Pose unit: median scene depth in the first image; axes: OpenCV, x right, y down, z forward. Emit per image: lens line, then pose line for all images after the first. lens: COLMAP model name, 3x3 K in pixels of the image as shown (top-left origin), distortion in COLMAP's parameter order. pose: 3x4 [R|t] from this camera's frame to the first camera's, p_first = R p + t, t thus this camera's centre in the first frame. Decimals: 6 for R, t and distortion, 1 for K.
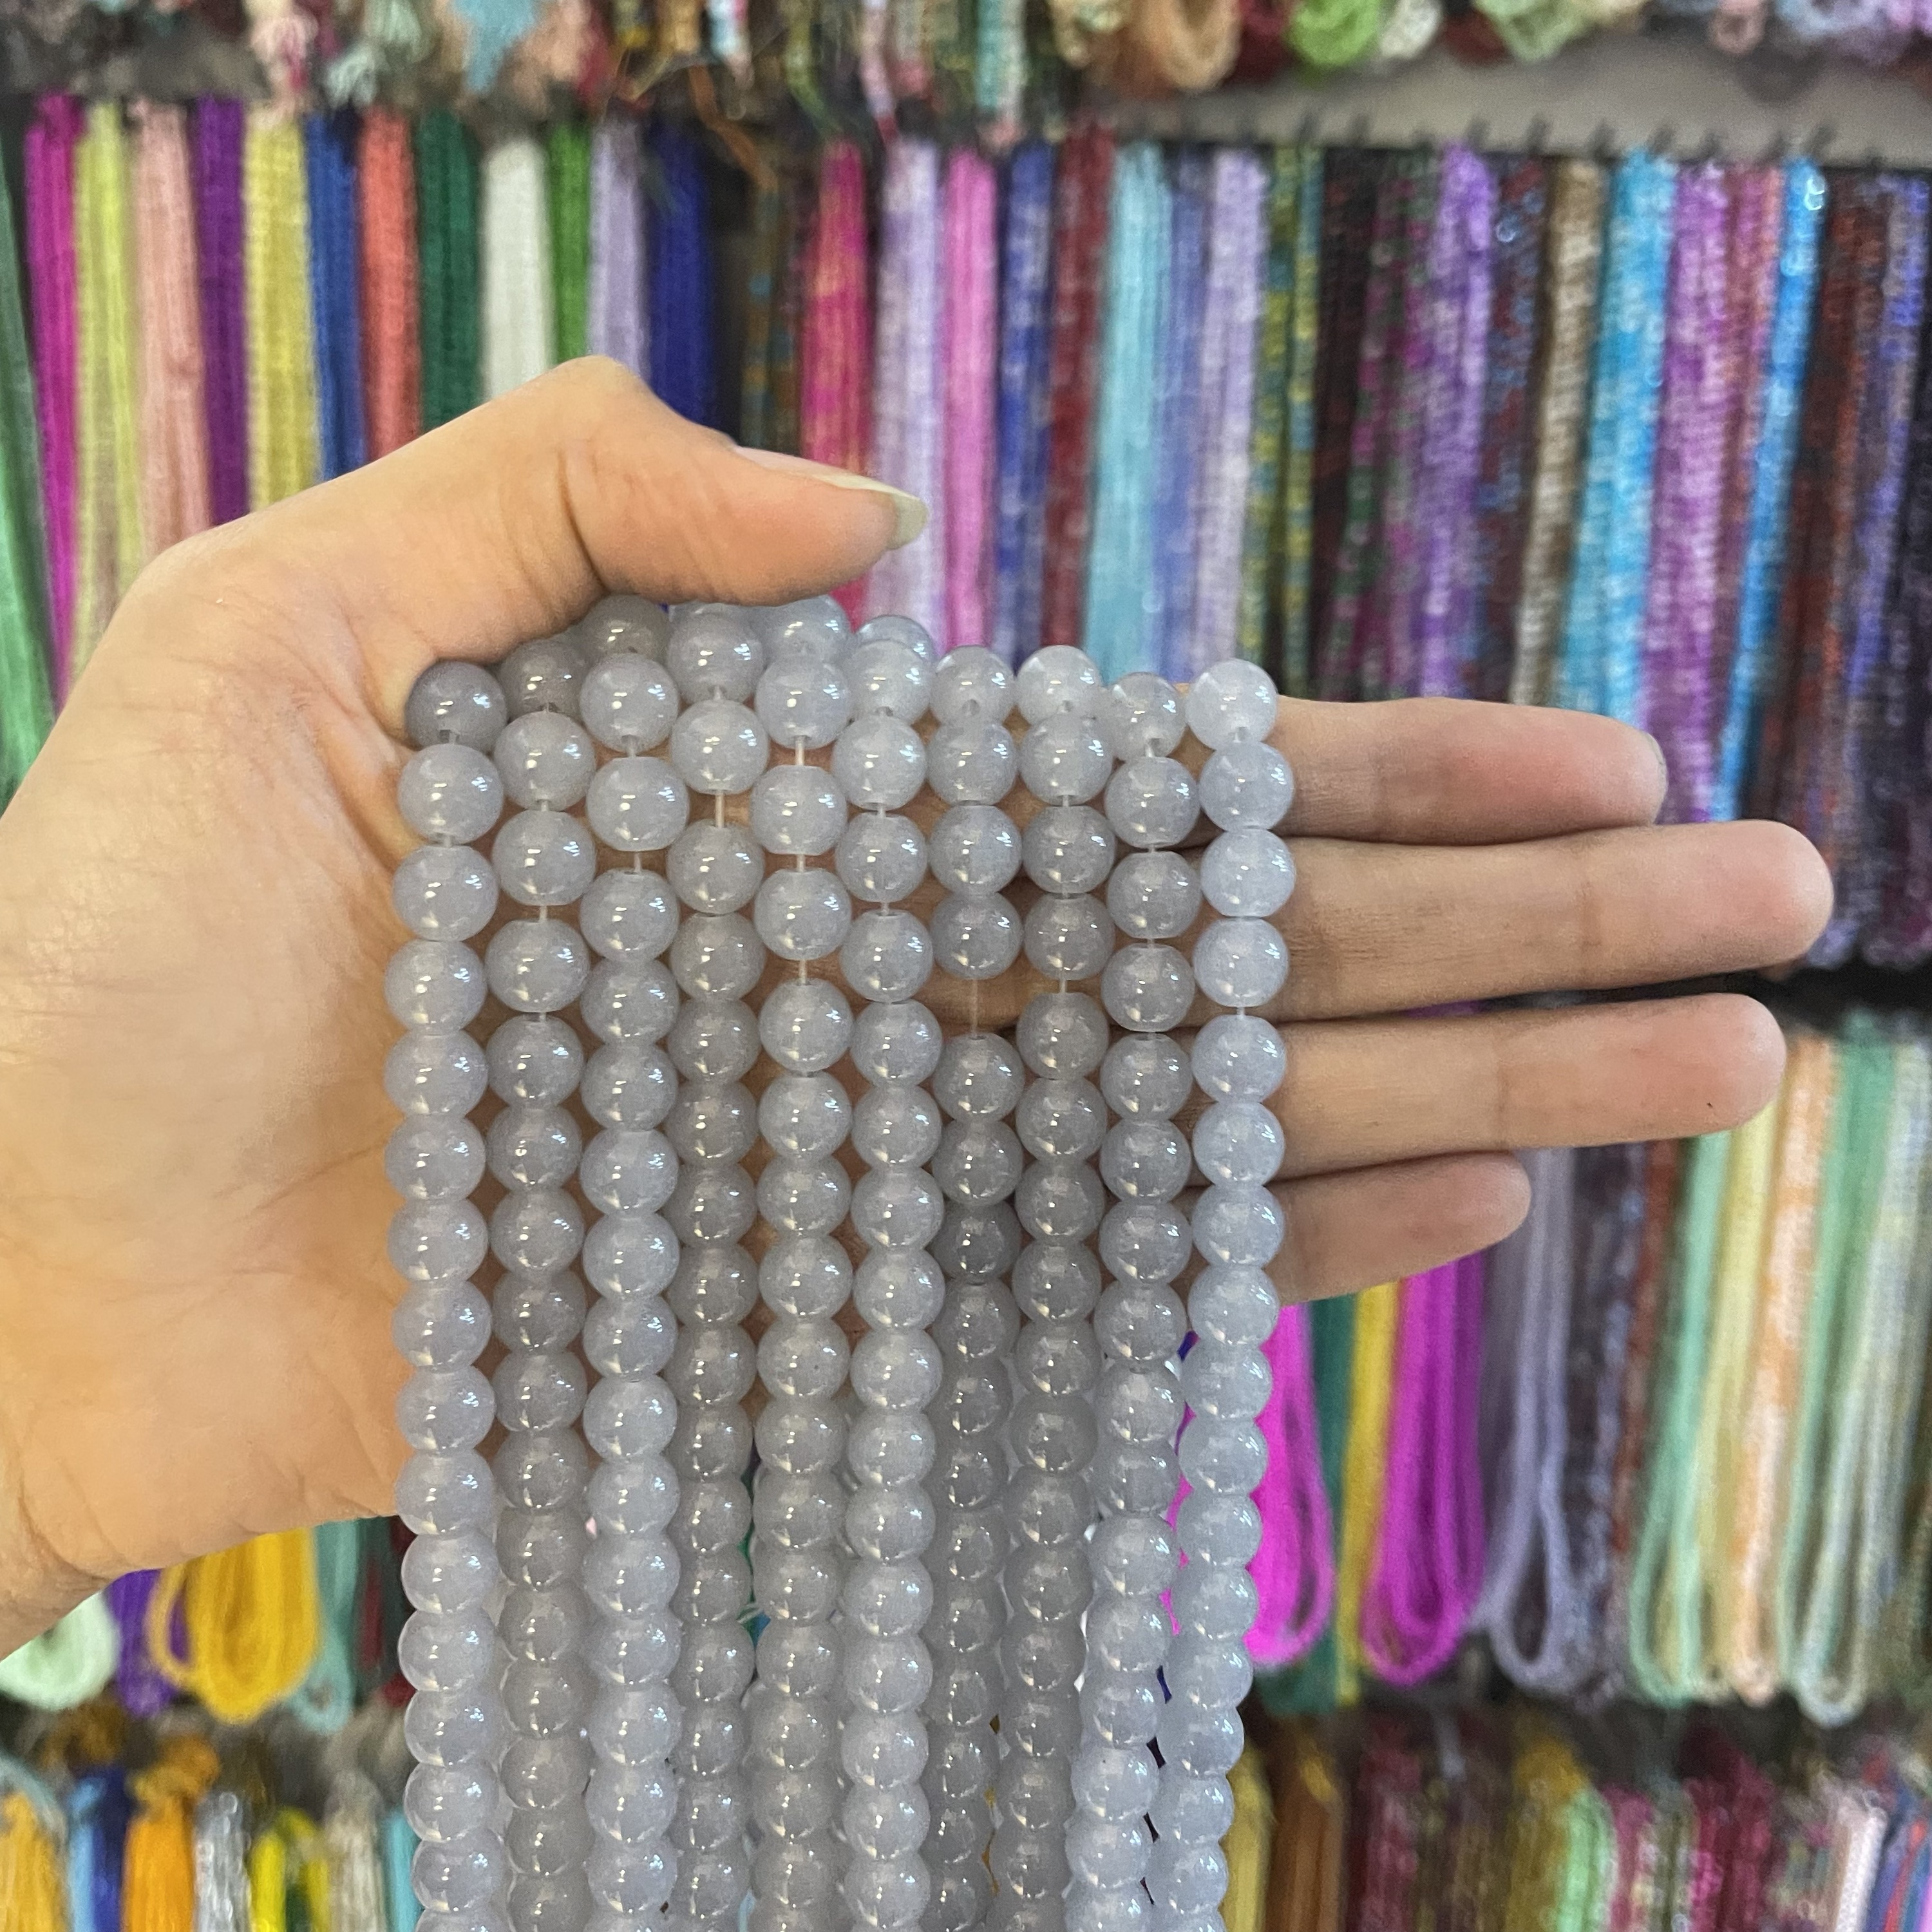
lens RADIAL K [[2061.4, 0, 978.4], [0, 2061.4, 987.3], [0, 0, 1]] dist [-0.009402, 0.000000]
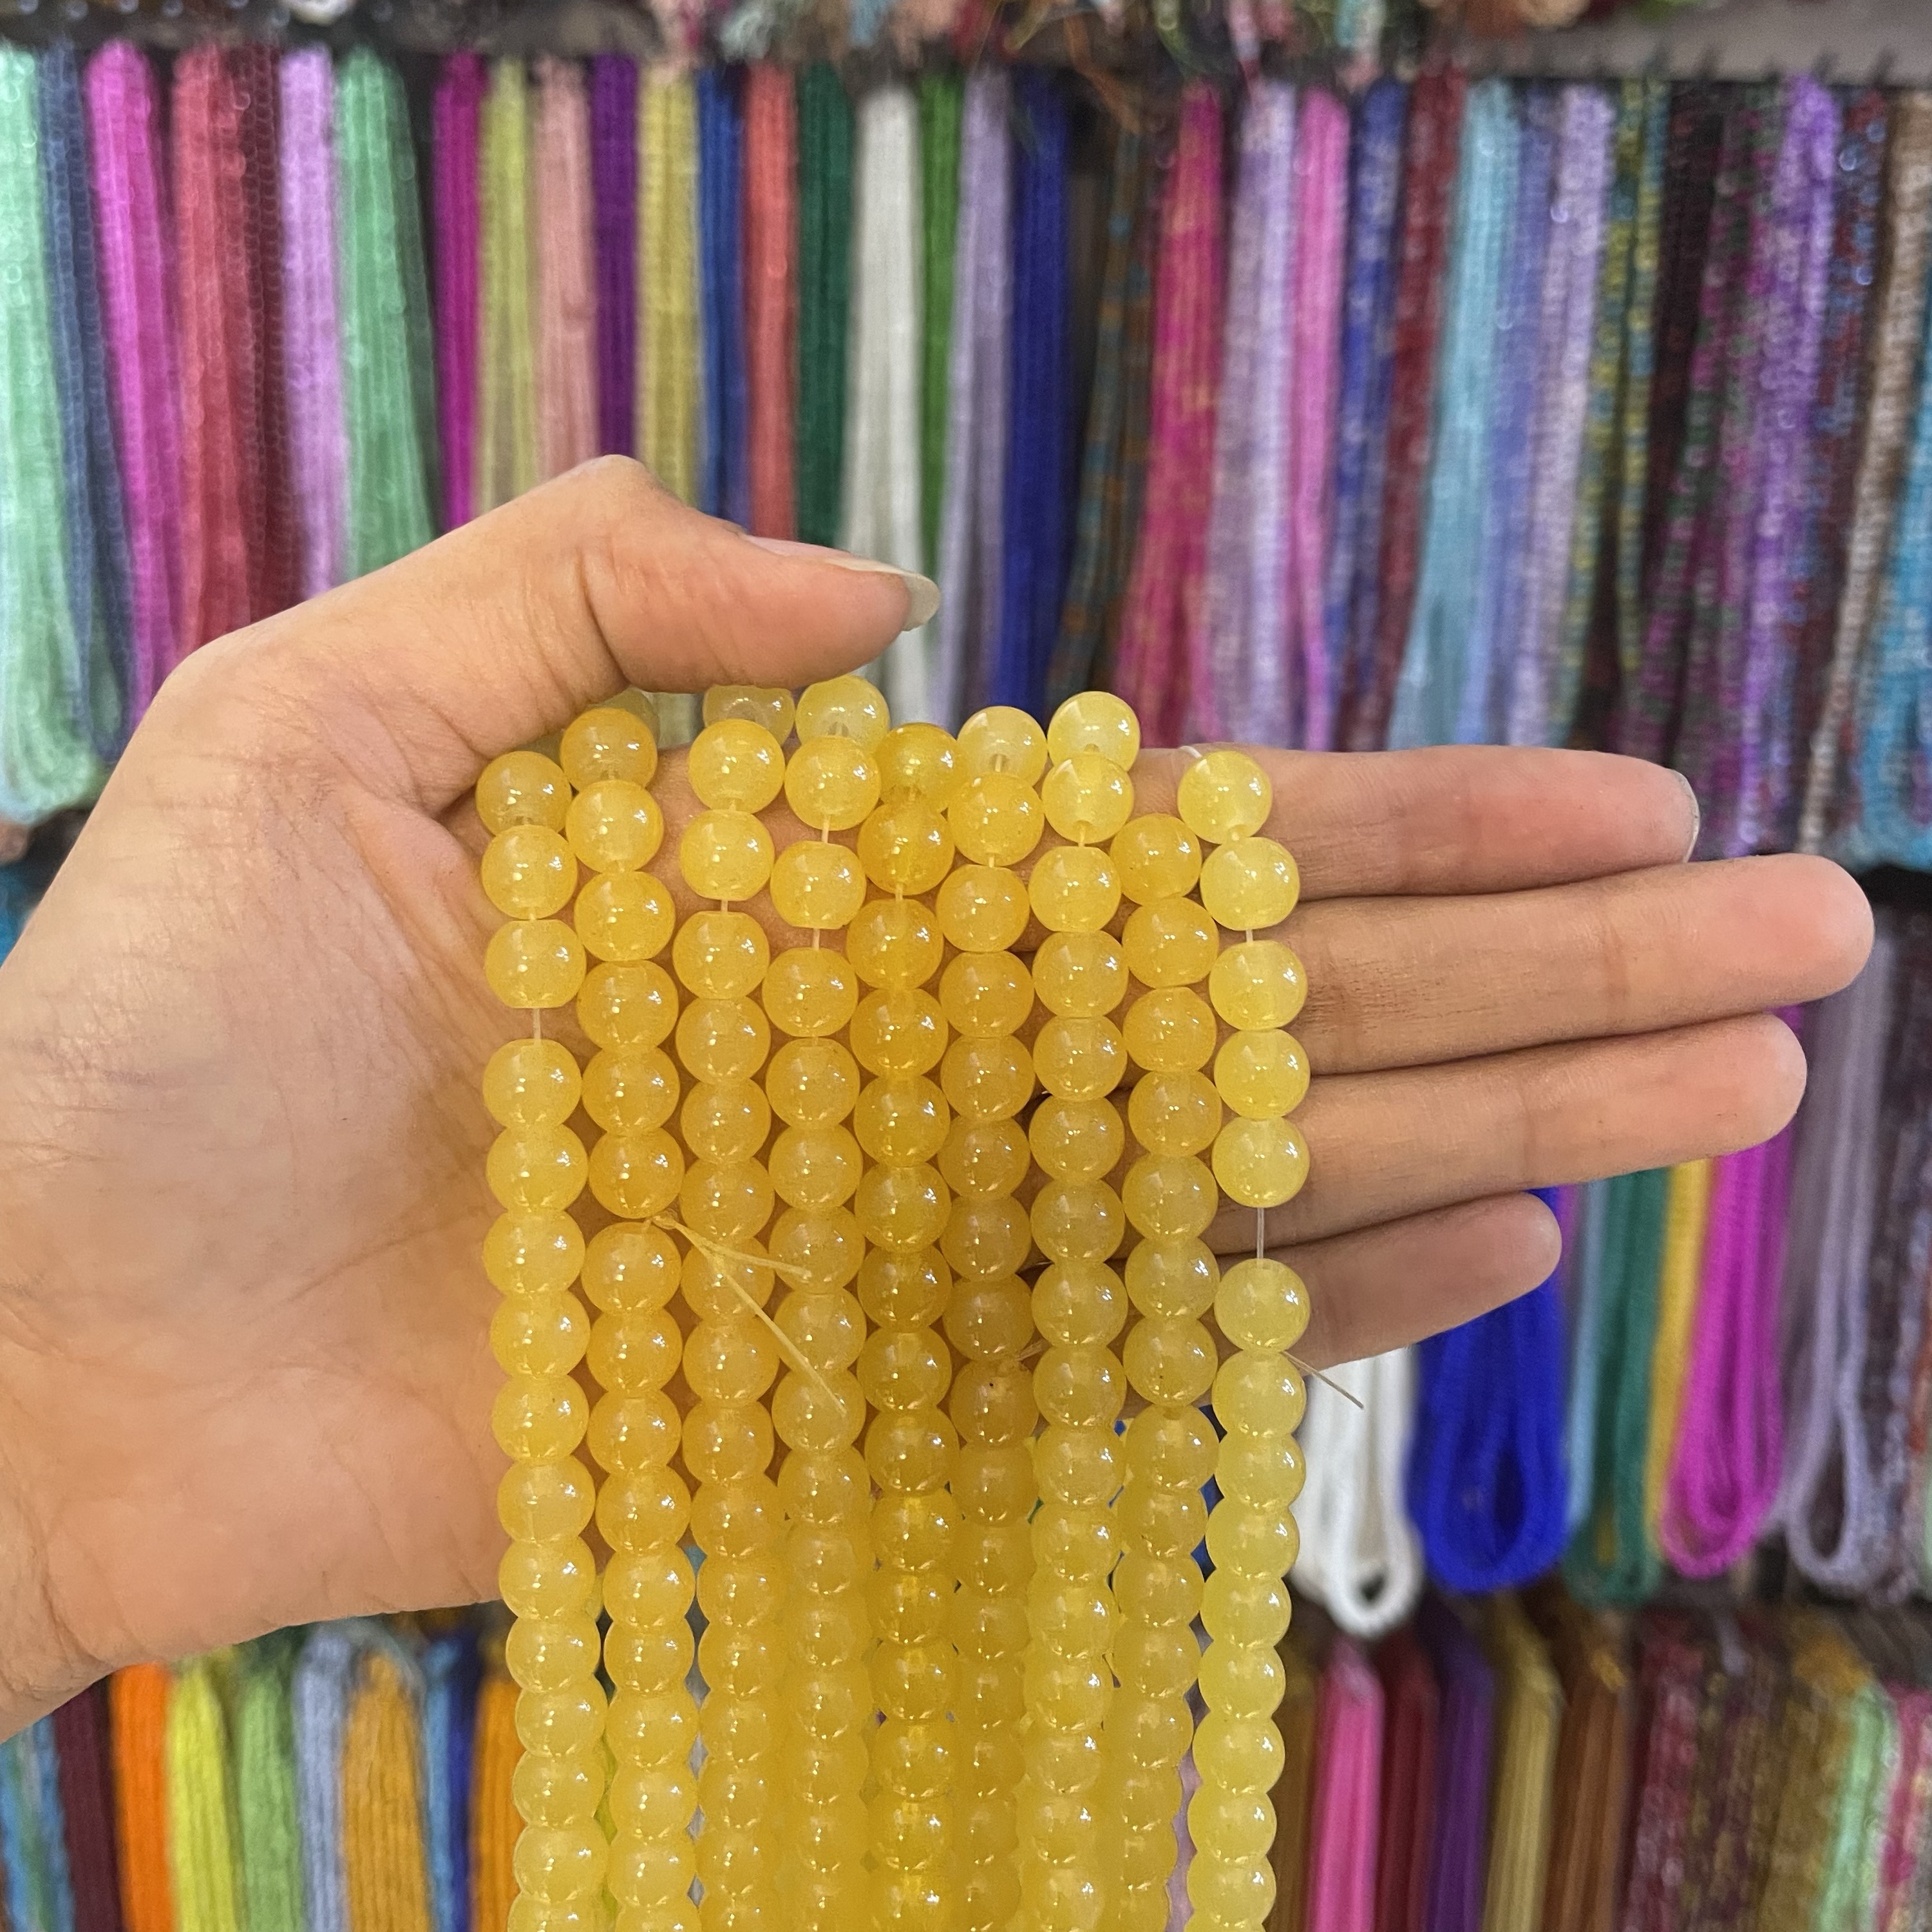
lens RADIAL K [[2061.4, 0, 961.4], [0, 2061.4, 969.8], [0, 0, 1]] dist [-0.009402, 0.000000]
pose [[0.998157, 0.004204, -0.060539, -0.120043], [-0.002997, 0.999795, 0.020027, 0.016608], [0.060611, -0.019809, 0.997965, -0.055505]]
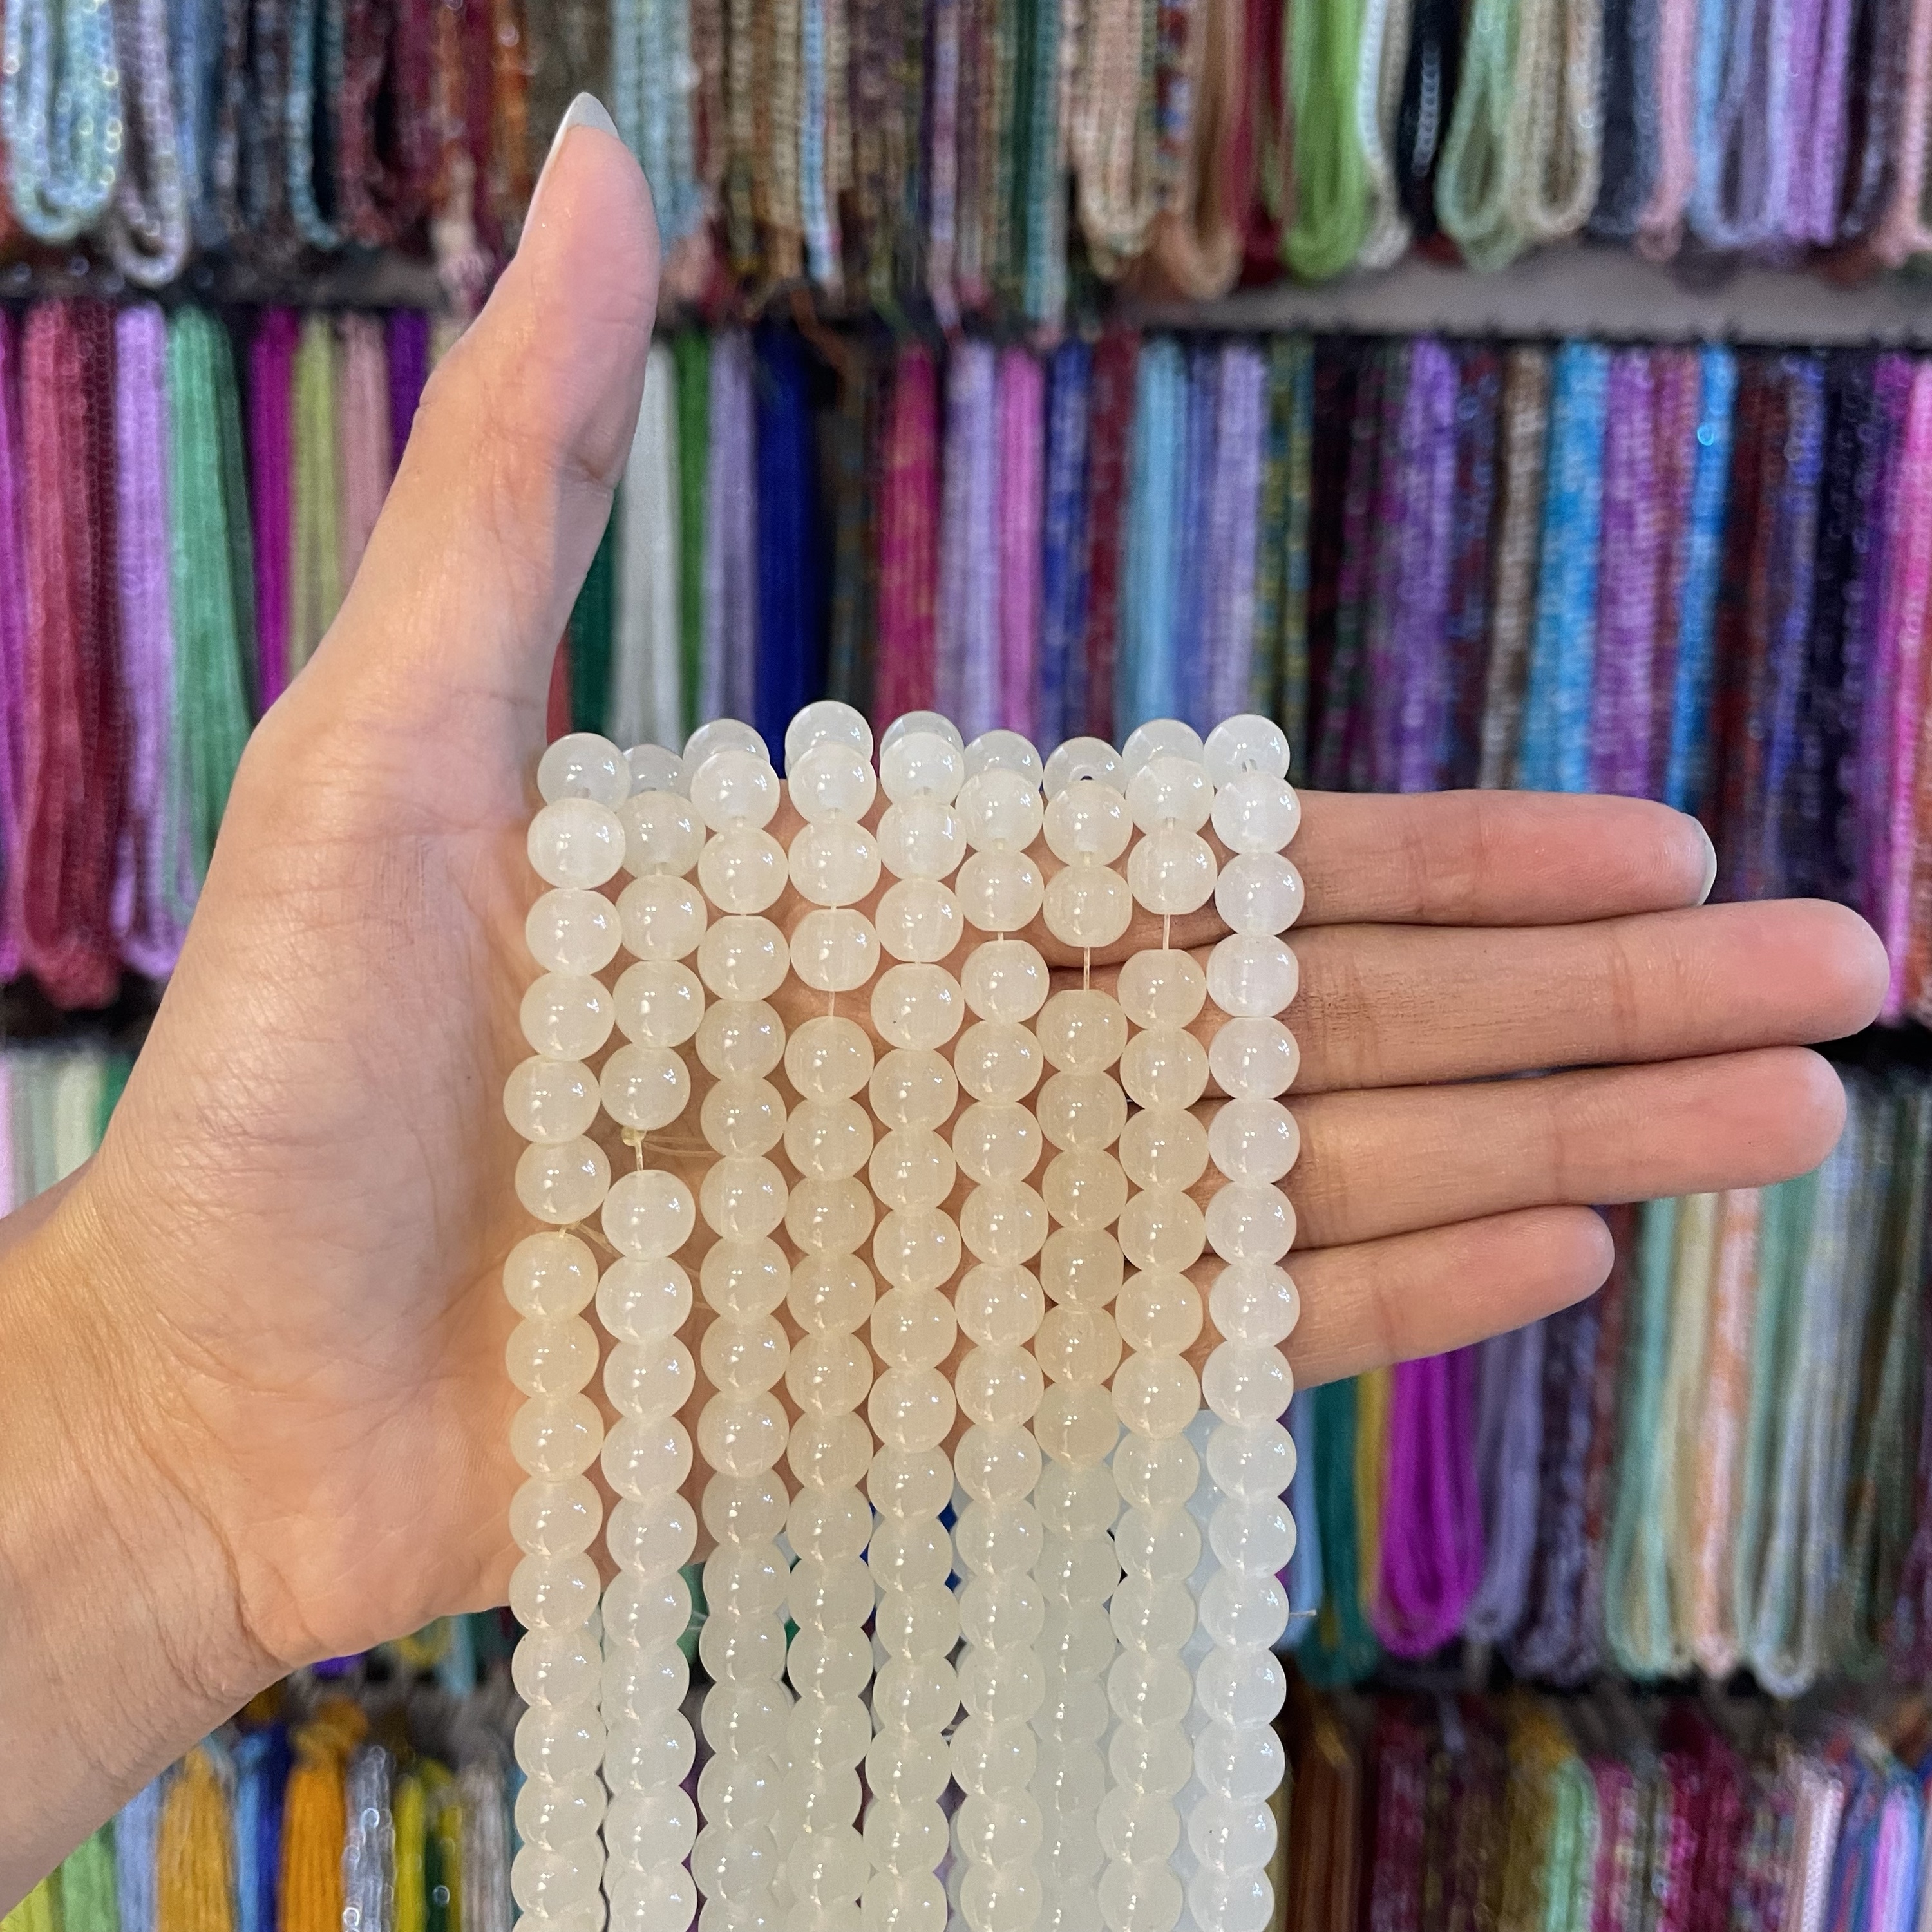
lens RADIAL K [[2061.4, 0, 971.3], [0, 2061.4, 962.0], [0, 0, 1]] dist [-0.009402, 0.000000]
pose [[0.999546, -0.001374, -0.030090, 0.002790], [-0.000309, 0.998440, -0.055826, 0.022292], [0.030120, 0.055810, 0.997987, -0.191701]]
